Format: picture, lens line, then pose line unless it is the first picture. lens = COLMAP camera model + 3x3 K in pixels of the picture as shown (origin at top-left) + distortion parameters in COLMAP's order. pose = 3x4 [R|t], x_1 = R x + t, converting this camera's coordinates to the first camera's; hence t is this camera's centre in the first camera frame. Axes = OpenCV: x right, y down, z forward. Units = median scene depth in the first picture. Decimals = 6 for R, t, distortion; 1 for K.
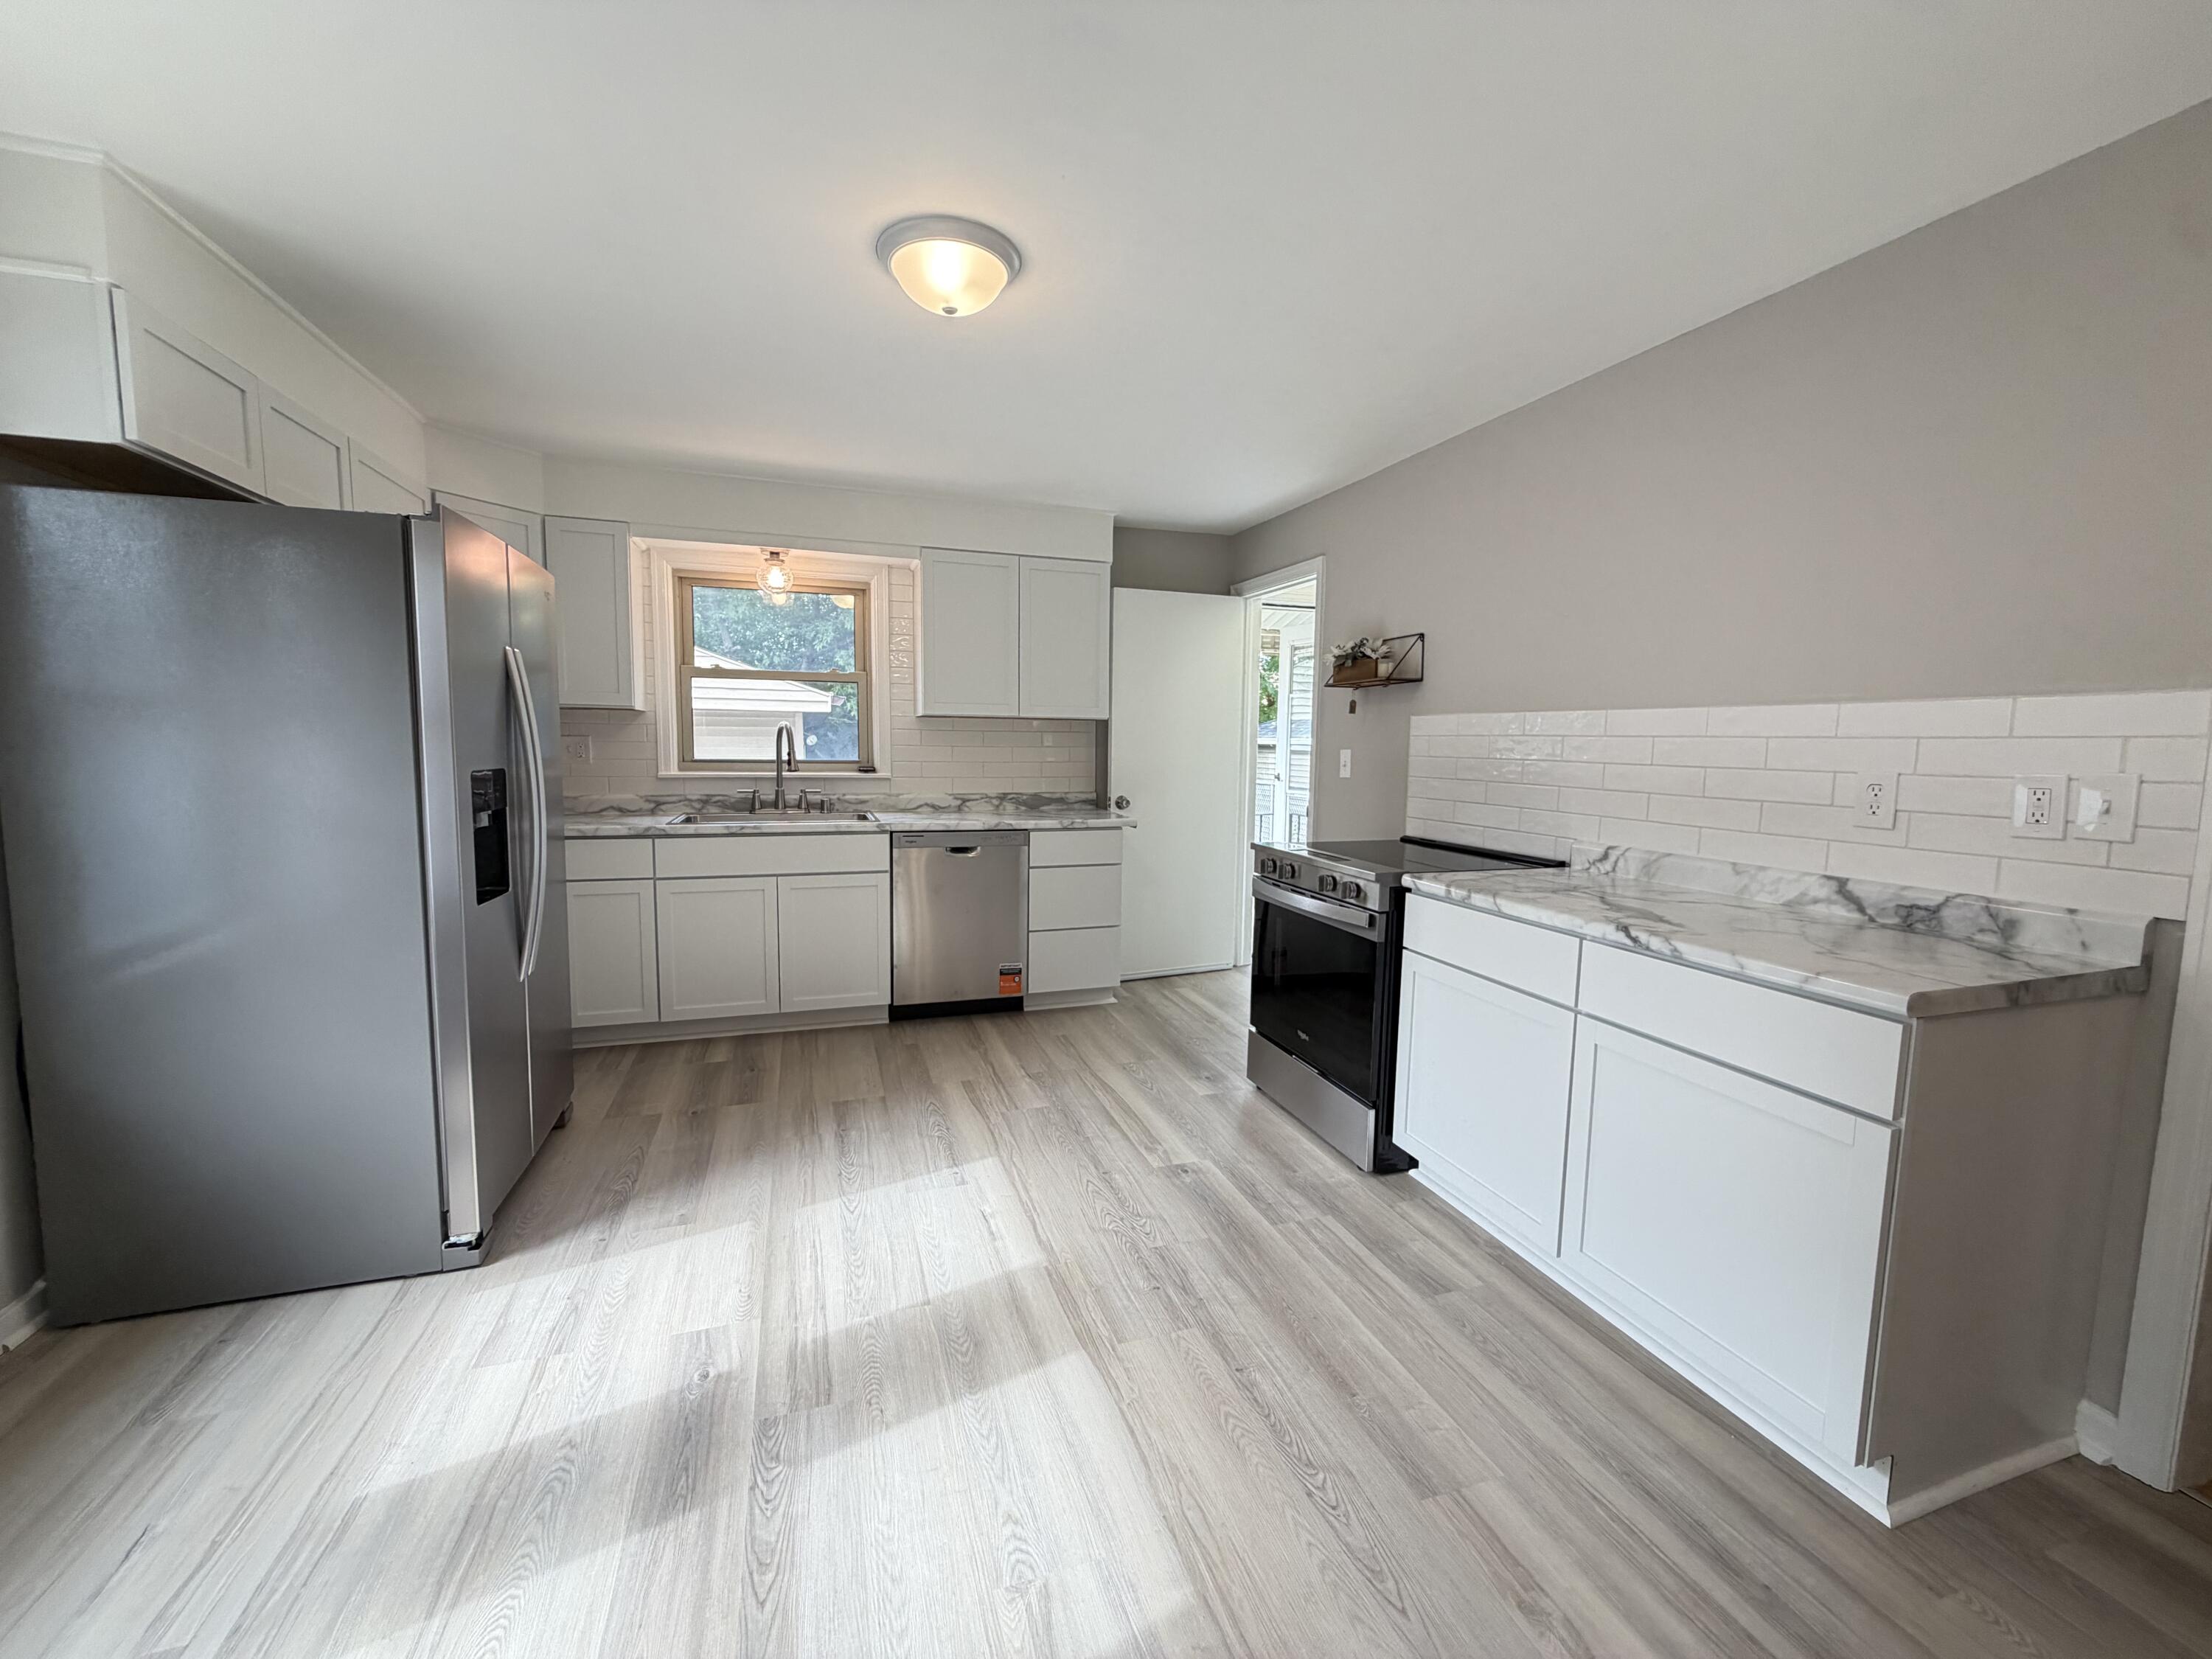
lens RADIAL K [[888.0, 0, 1105.8], [0, 888.0, 828.1], [0, 0, 1]] dist [0.000102, -0.000014]
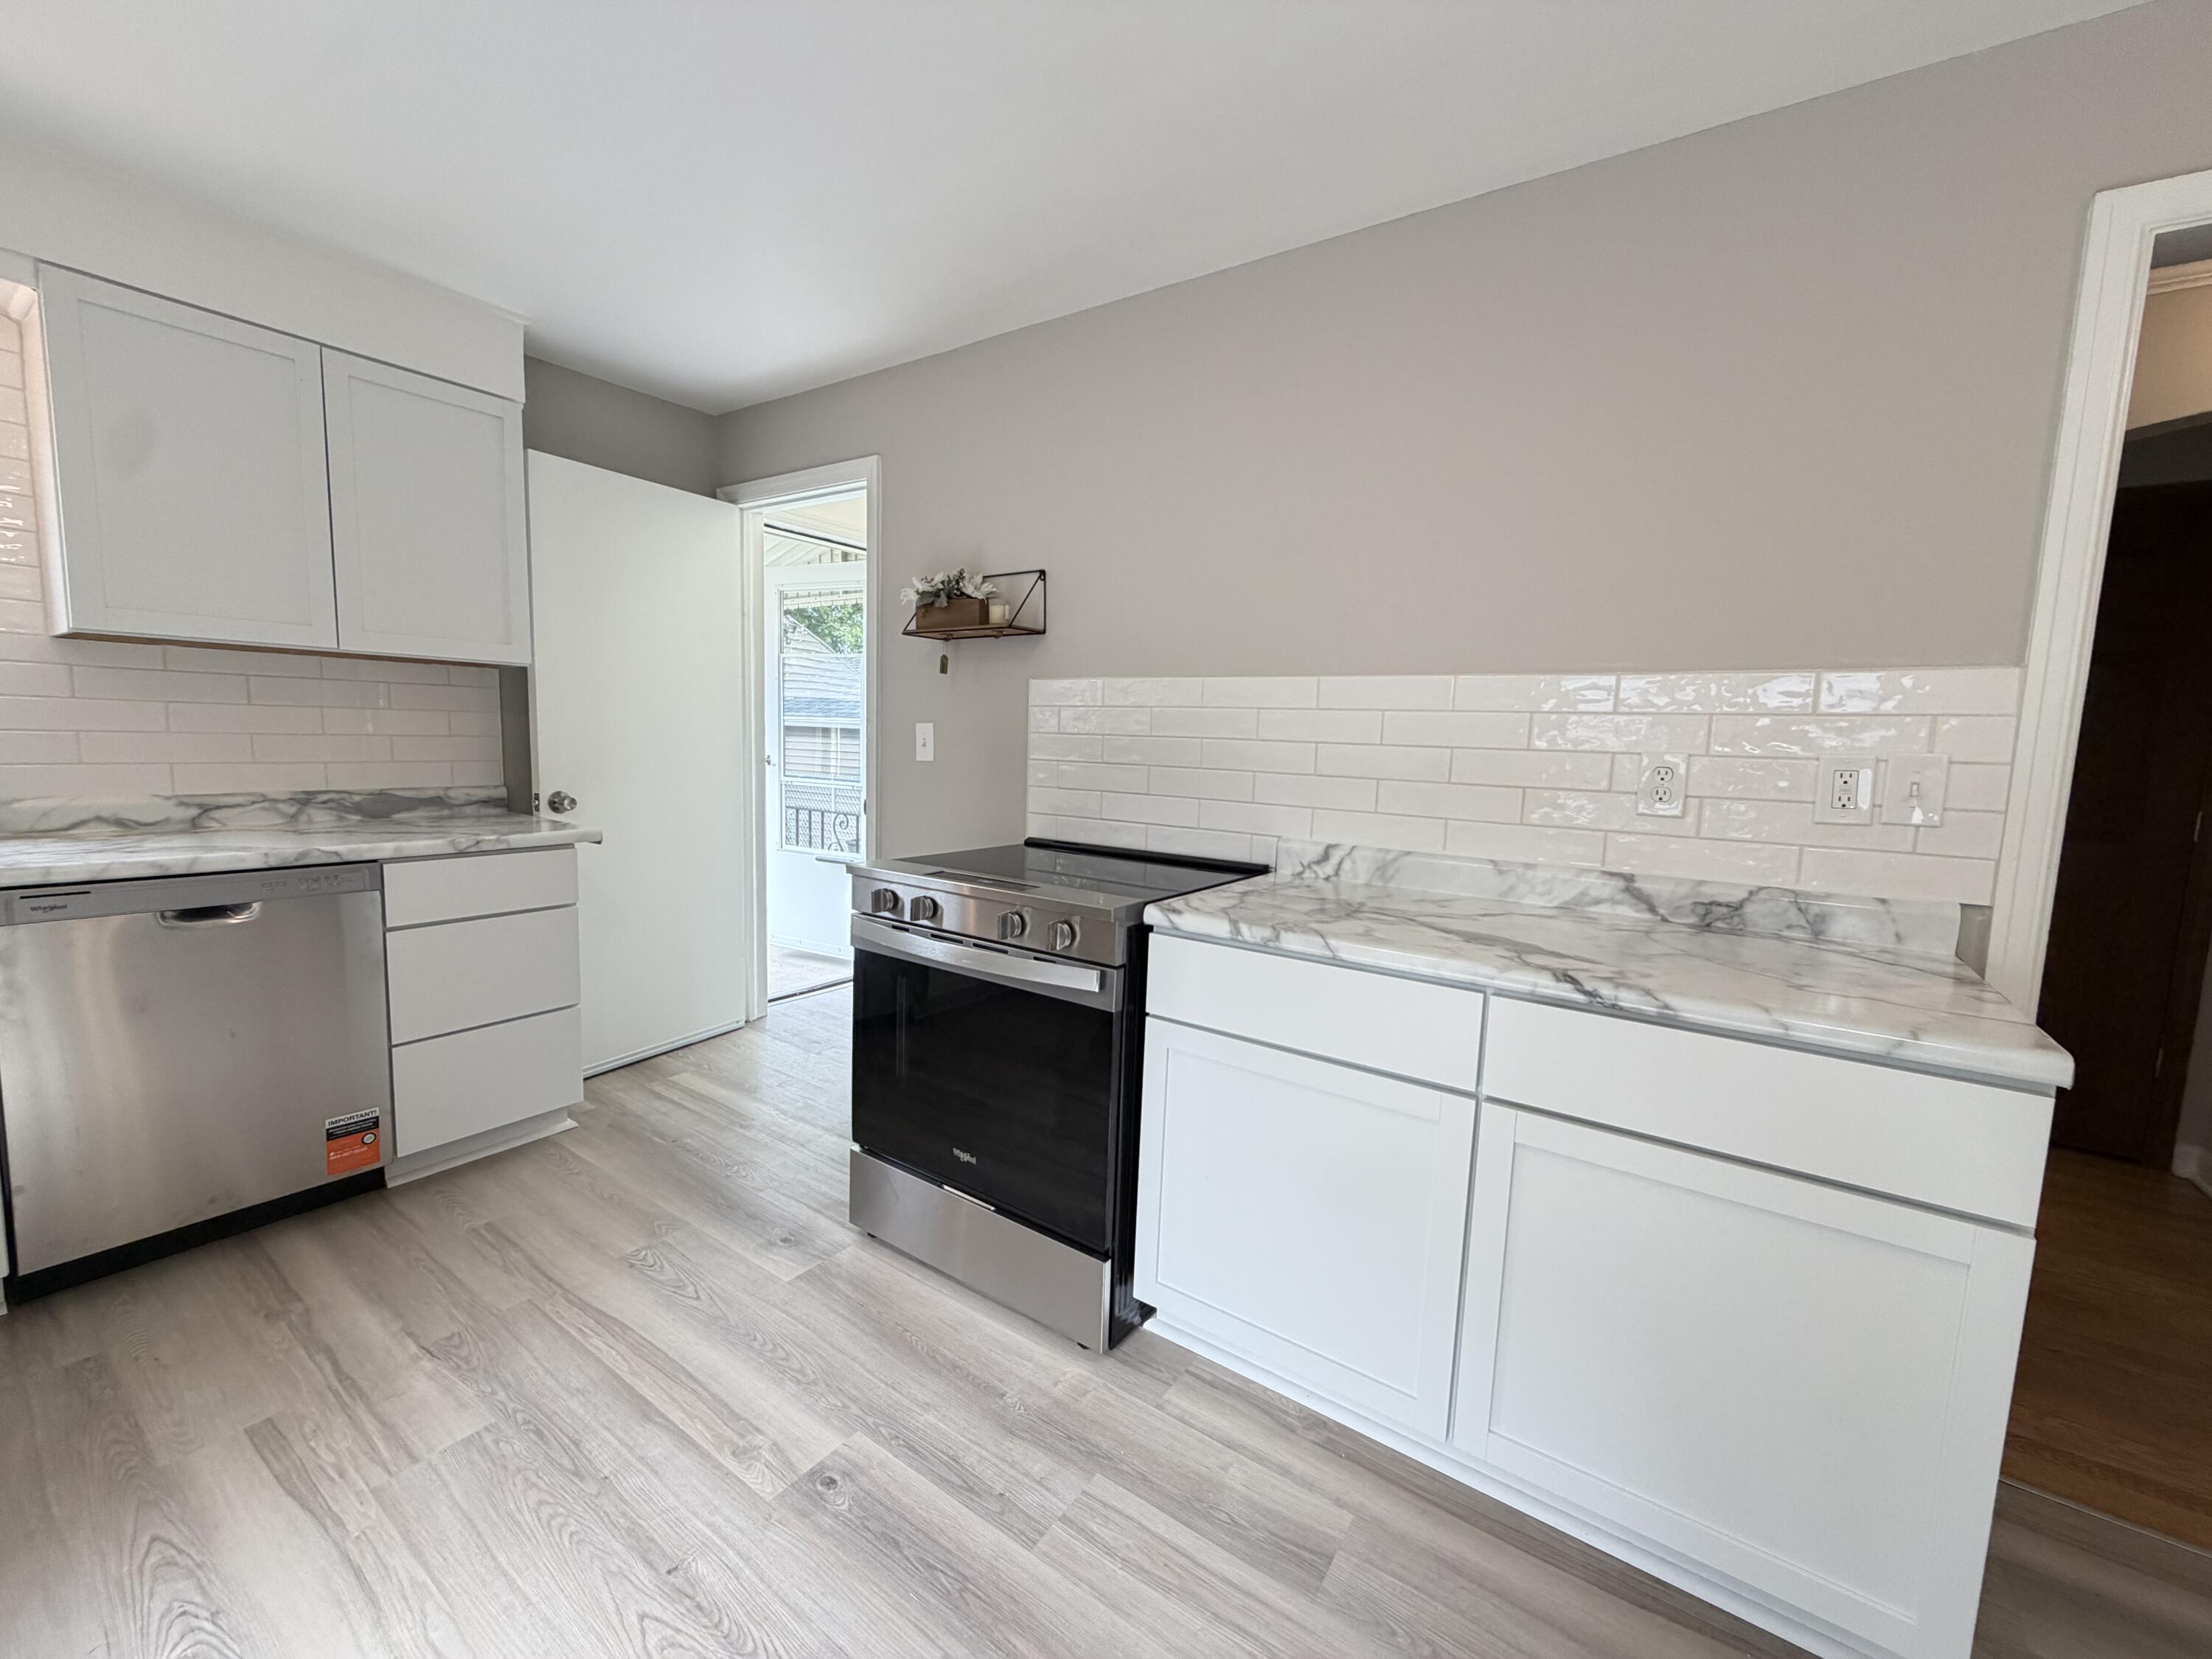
lens RADIAL K [[888.0, 0, 1104.6], [0, 888.0, 830.0], [0, 0, 1]] dist [0.000102, -0.000014]
pose [[0.803058, -0.049791, 0.593817, -0.064244], [0.037091, 0.998747, 0.033584, -0.022094], [-0.594745, -0.004944, 0.803899, 0.372651]]
